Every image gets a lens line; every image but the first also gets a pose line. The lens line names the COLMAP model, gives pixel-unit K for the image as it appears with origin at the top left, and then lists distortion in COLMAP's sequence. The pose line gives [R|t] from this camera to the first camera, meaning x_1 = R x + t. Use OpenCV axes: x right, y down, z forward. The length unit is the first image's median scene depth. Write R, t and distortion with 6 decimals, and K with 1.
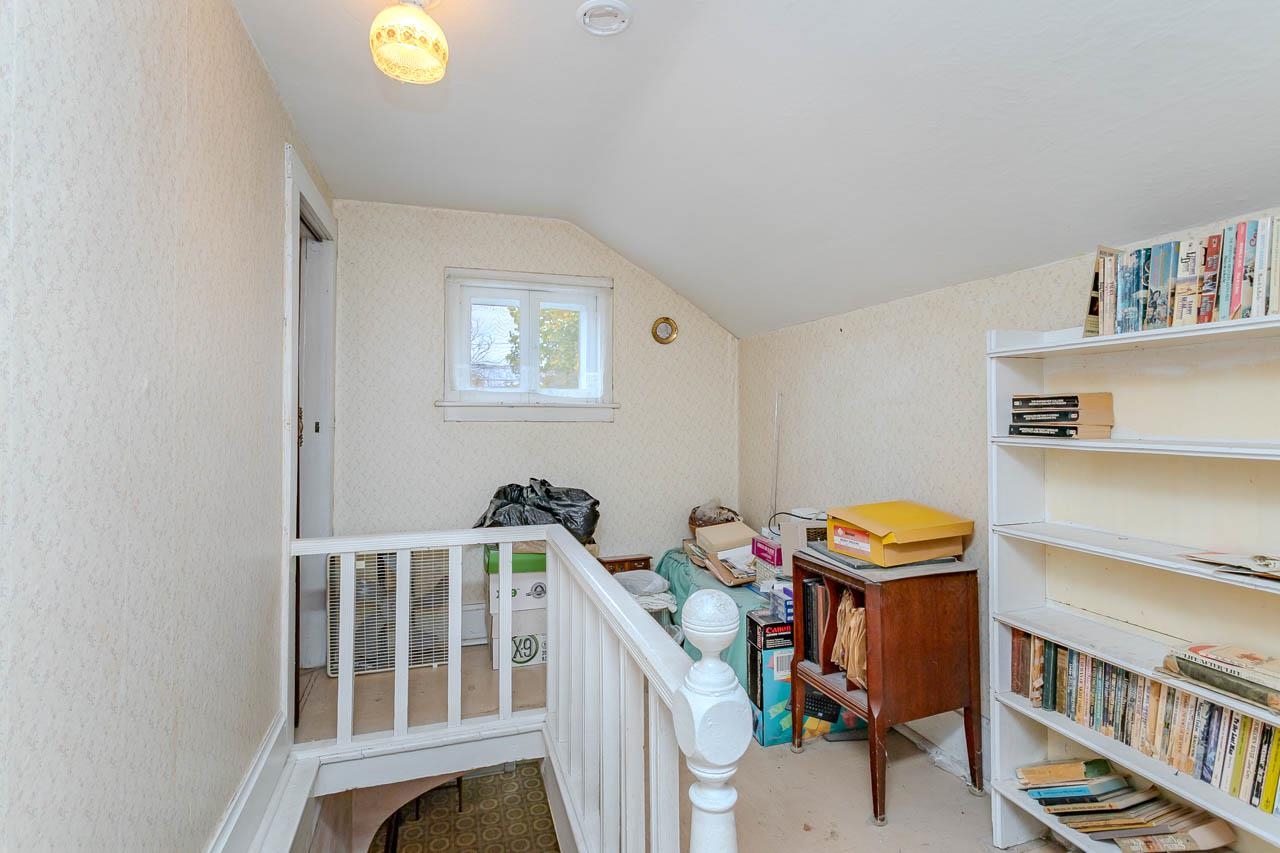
lens RADIAL K [[605.6, 0, 640.4], [0, 605.6, 422.3], [0, 0, 1]] dist [0.000338, 0.001246]
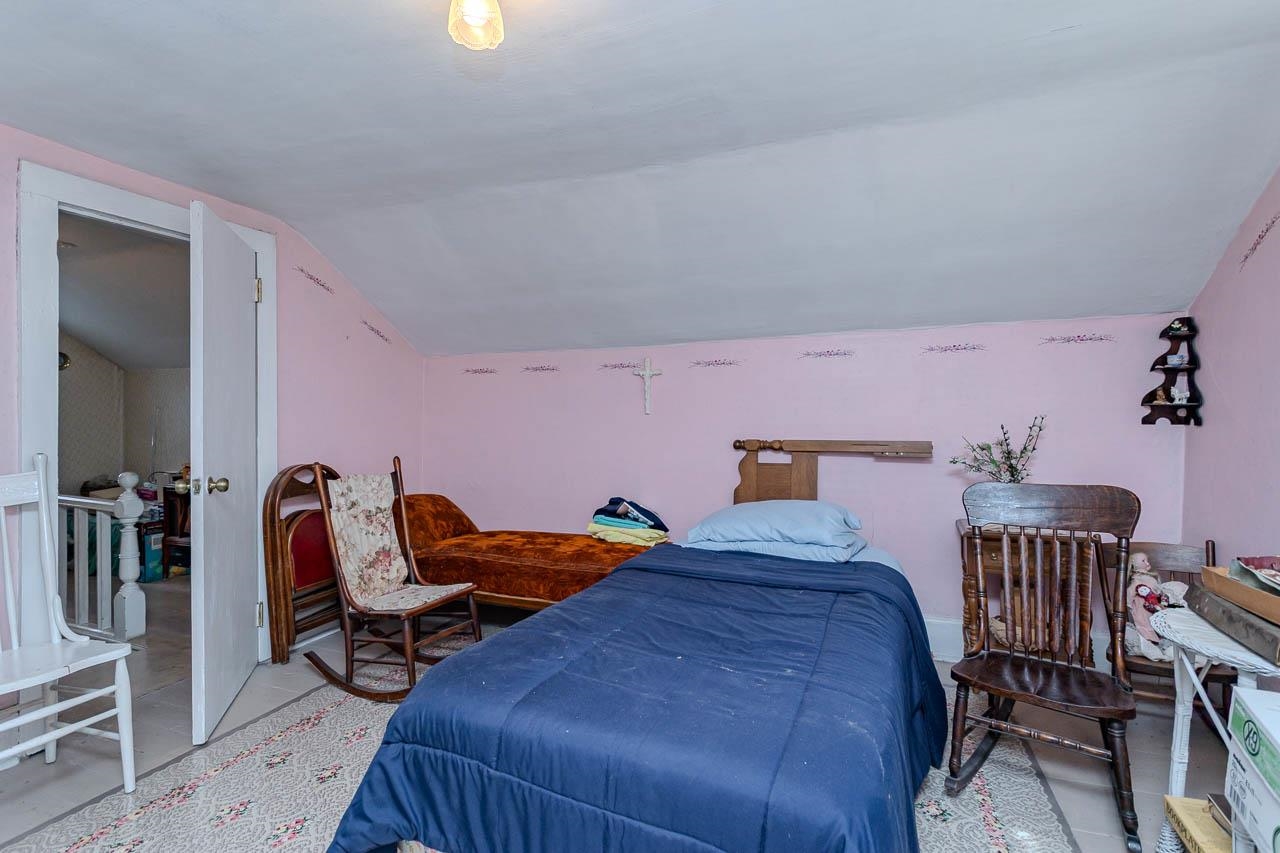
lens RADIAL K [[605.6, 0, 640.4], [0, 605.6, 422.3], [0, 0, 1]] dist [0.000338, 0.001246]
pose [[0.626203, -0.000228, 0.779660, -0.344164], [-0.001943, 0.999996, 0.001852, -0.016232], [-0.779657, -0.002674, 0.626201, -1.574769]]
